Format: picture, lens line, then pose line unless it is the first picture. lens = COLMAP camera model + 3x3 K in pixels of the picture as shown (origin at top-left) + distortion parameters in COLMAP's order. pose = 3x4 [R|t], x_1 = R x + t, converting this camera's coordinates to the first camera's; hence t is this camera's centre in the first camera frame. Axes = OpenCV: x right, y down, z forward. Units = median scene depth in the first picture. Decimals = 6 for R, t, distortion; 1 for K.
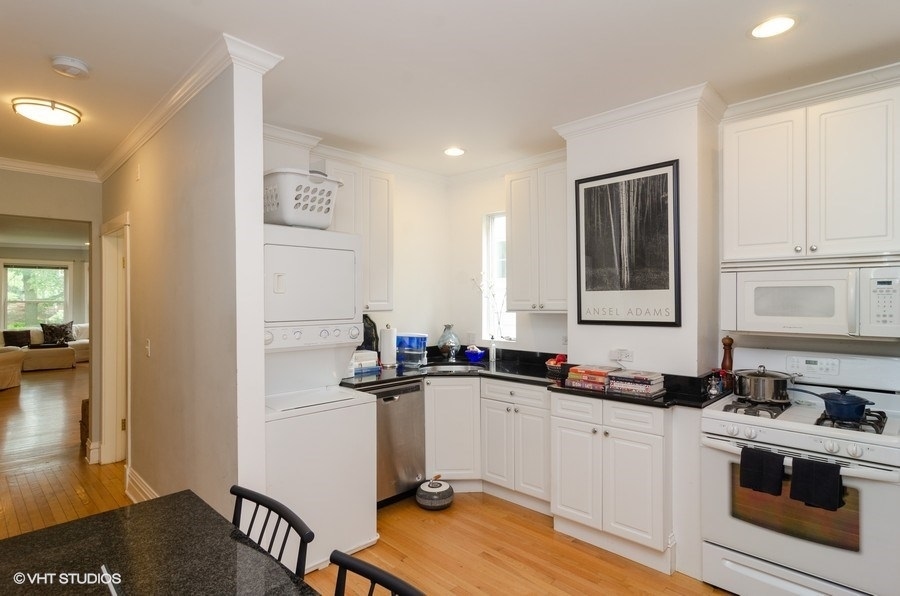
lens RADIAL K [[474.7, 0, 453.1], [0, 474.7, 295.2], [0, 0, 1]] dist [-0.004096, 0.000268]
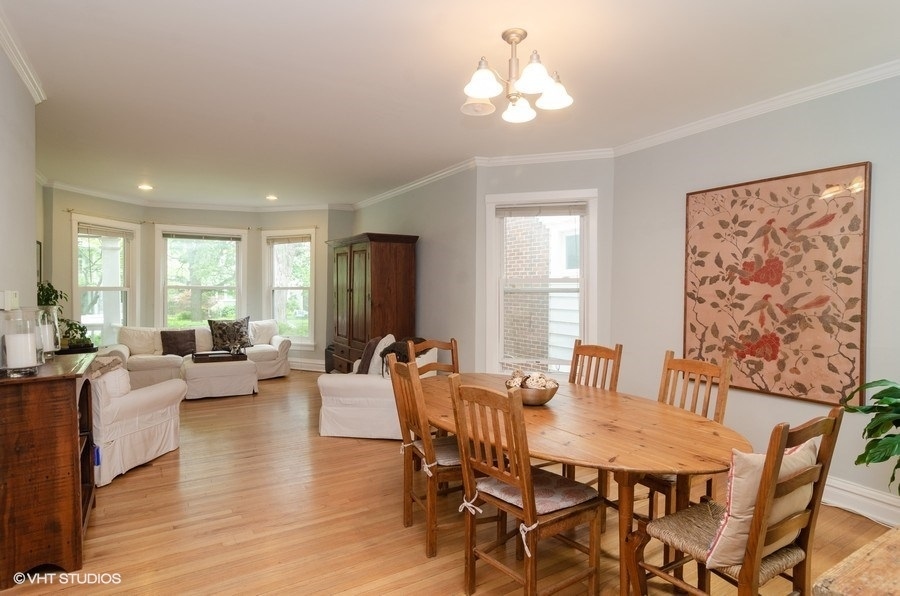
lens RADIAL K [[474.7, 0, 444.8], [0, 474.7, 294.1], [0, 0, 1]] dist [-0.004096, 0.000268]
pose [[0.969384, 0.008520, -0.245402, -0.378183], [-0.004184, 0.999826, 0.018185, 0.009999], [0.245514, -0.016602, 0.969251, 0.427316]]
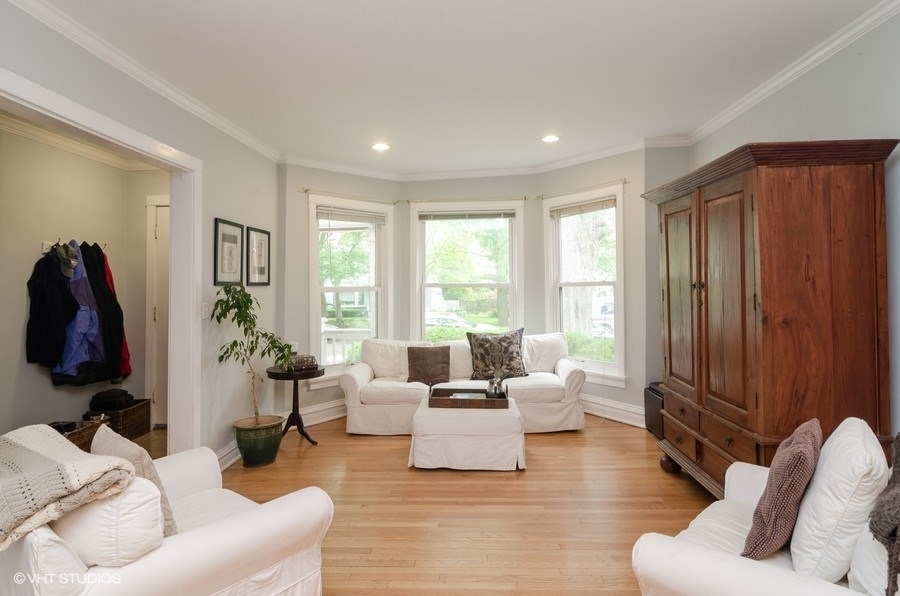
lens RADIAL K [[503.2, 0, 459.5], [0, 503.2, 280.4], [0, 0, 1]] dist [-0.004859, -0.000244]
pose [[0.670429, -0.016380, -0.741793, -0.506077], [0.018469, 0.999815, -0.005385, 0.012105], [0.741744, -0.010090, 0.670607, 0.657048]]
